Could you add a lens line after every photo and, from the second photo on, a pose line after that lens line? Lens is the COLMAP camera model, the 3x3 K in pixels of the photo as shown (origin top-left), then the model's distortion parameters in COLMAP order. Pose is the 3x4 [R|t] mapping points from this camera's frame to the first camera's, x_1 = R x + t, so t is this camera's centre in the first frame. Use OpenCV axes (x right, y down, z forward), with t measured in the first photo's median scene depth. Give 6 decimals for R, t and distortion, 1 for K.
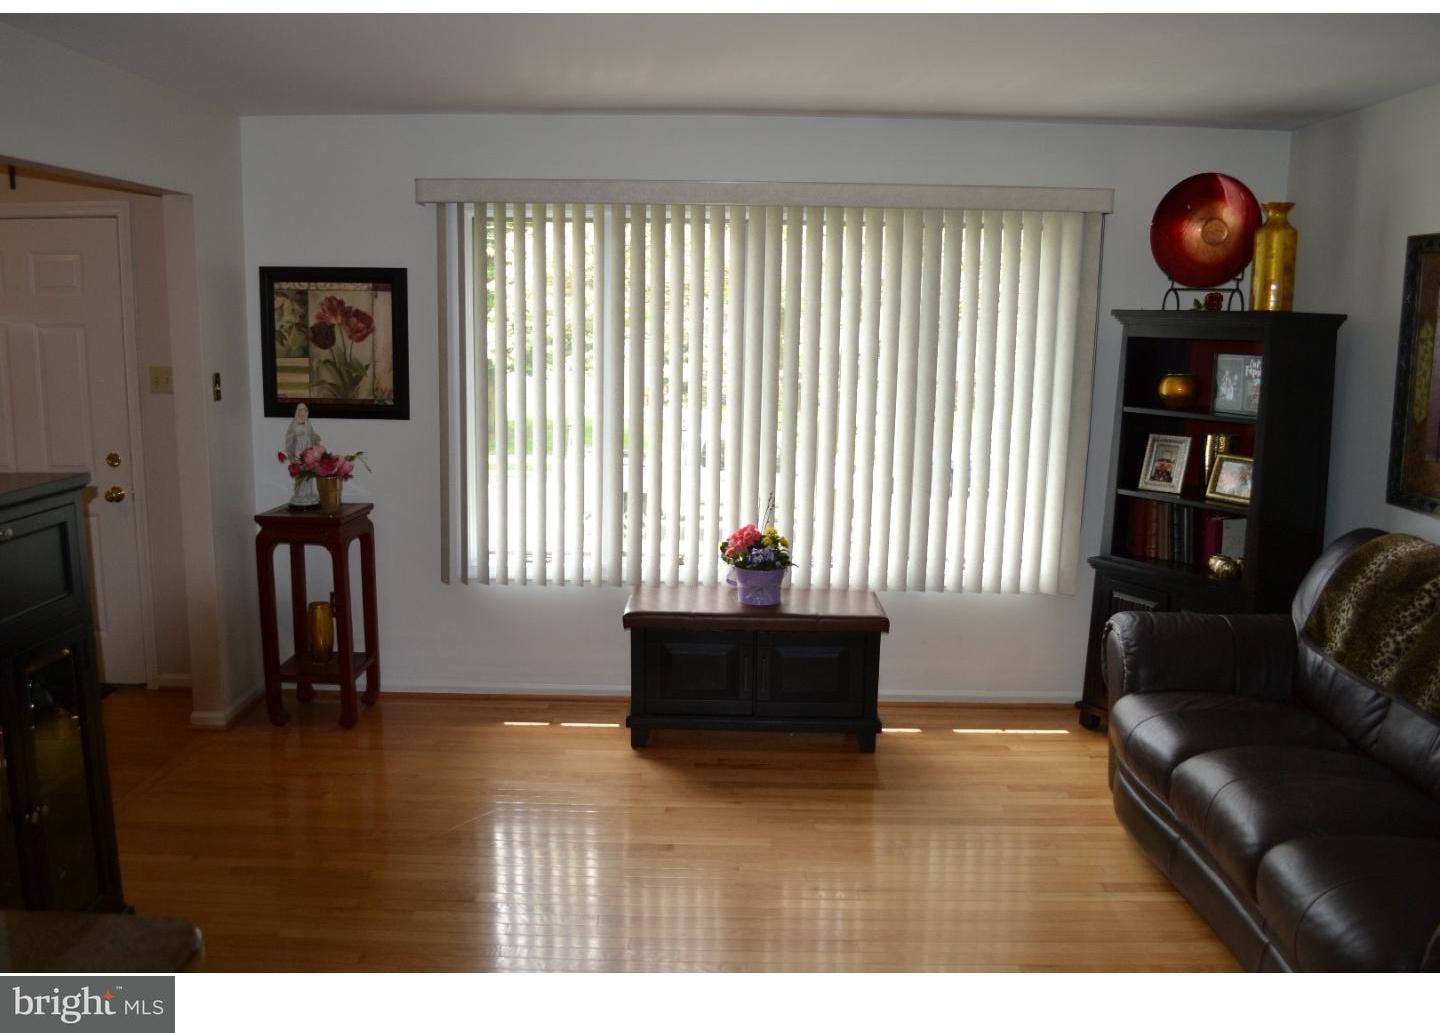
lens RADIAL K [[1181.0, 0, 720.0], [0, 1181.0, 516.5], [0, 0, 1]] dist [-0.107937, 0.014393]
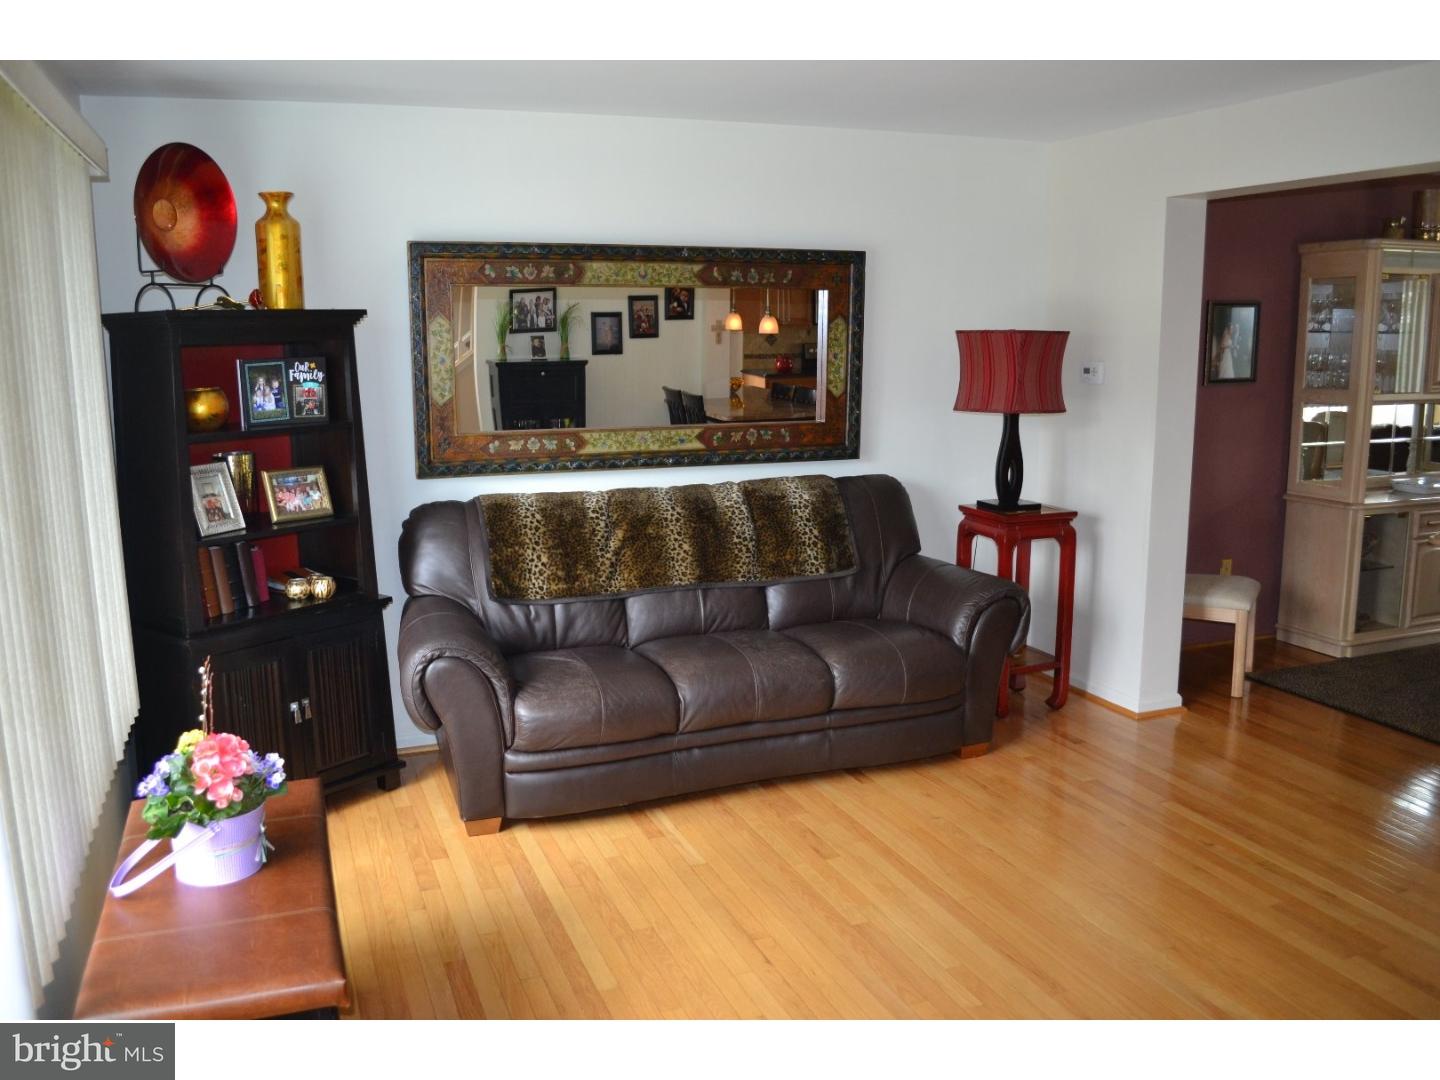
lens RADIAL K [[1186.9, 0, 709.8], [0, 1186.9, 554.8], [0, 0, 1]] dist [-0.088137, 0.018361]
pose [[-0.350707, -0.189811, 0.917048, -0.473795], [0.163736, 0.951732, 0.259607, -0.155675], [-0.922060, 0.241200, -0.302701, 0.885372]]
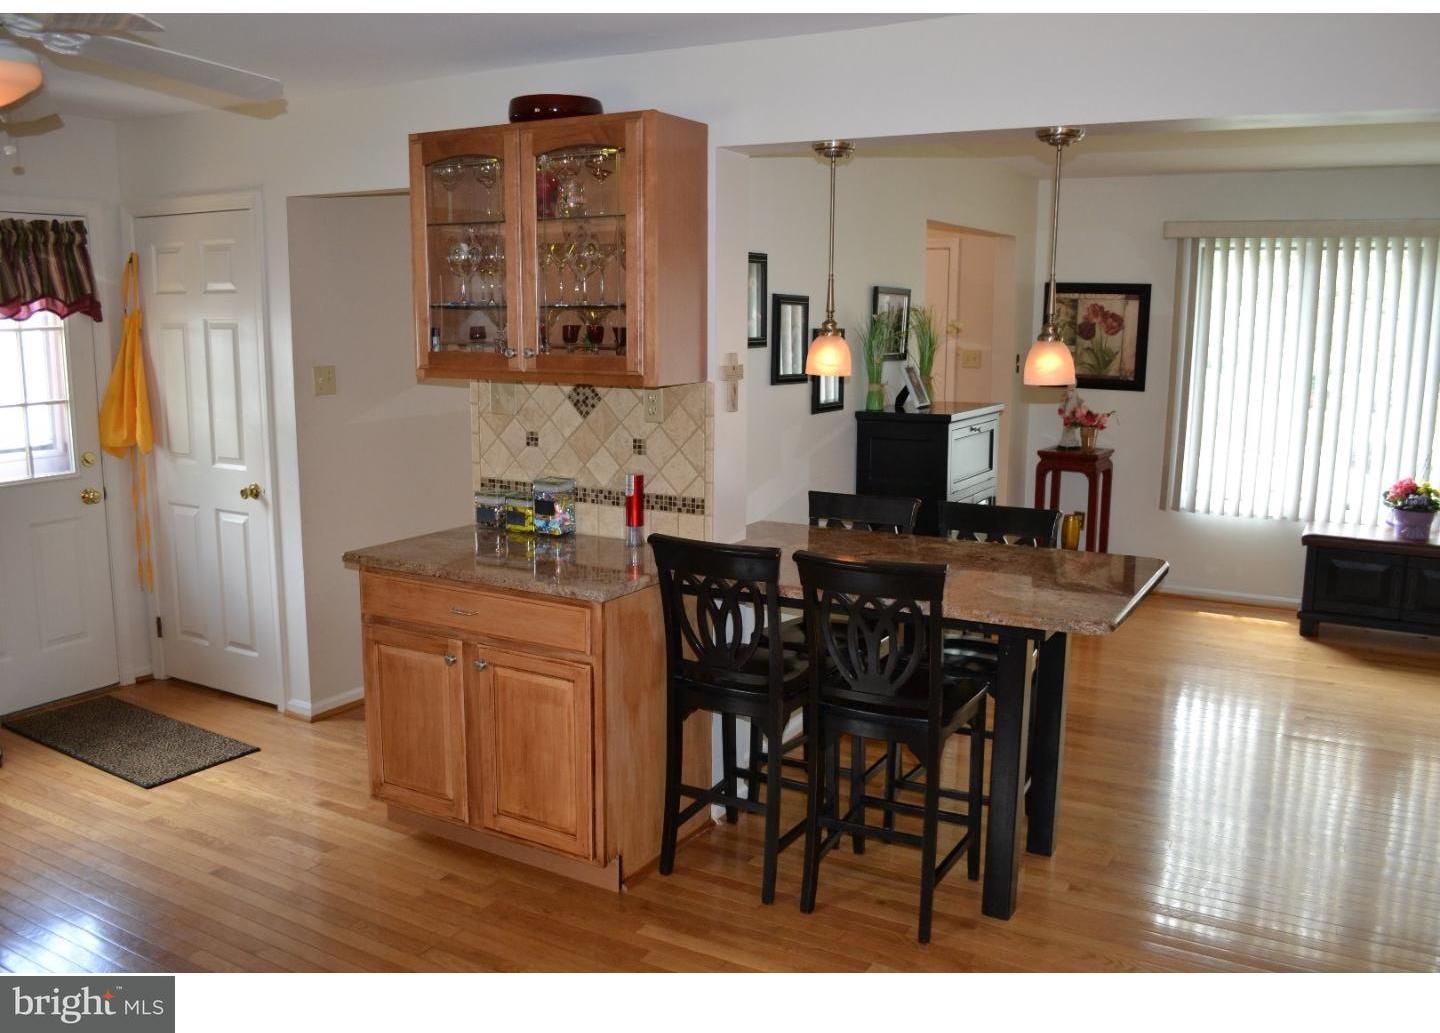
lens RADIAL K [[1188.9, 0, 710.3], [0, 1188.9, 505.6], [0, 0, 1]] dist [-0.075846, 0.004631]
pose [[0.862897, 0.072825, -0.500106, 0.000360], [-0.076426, 0.996986, 0.013312, 0.080099], [0.499568, 0.026734, 0.865862, -0.511779]]
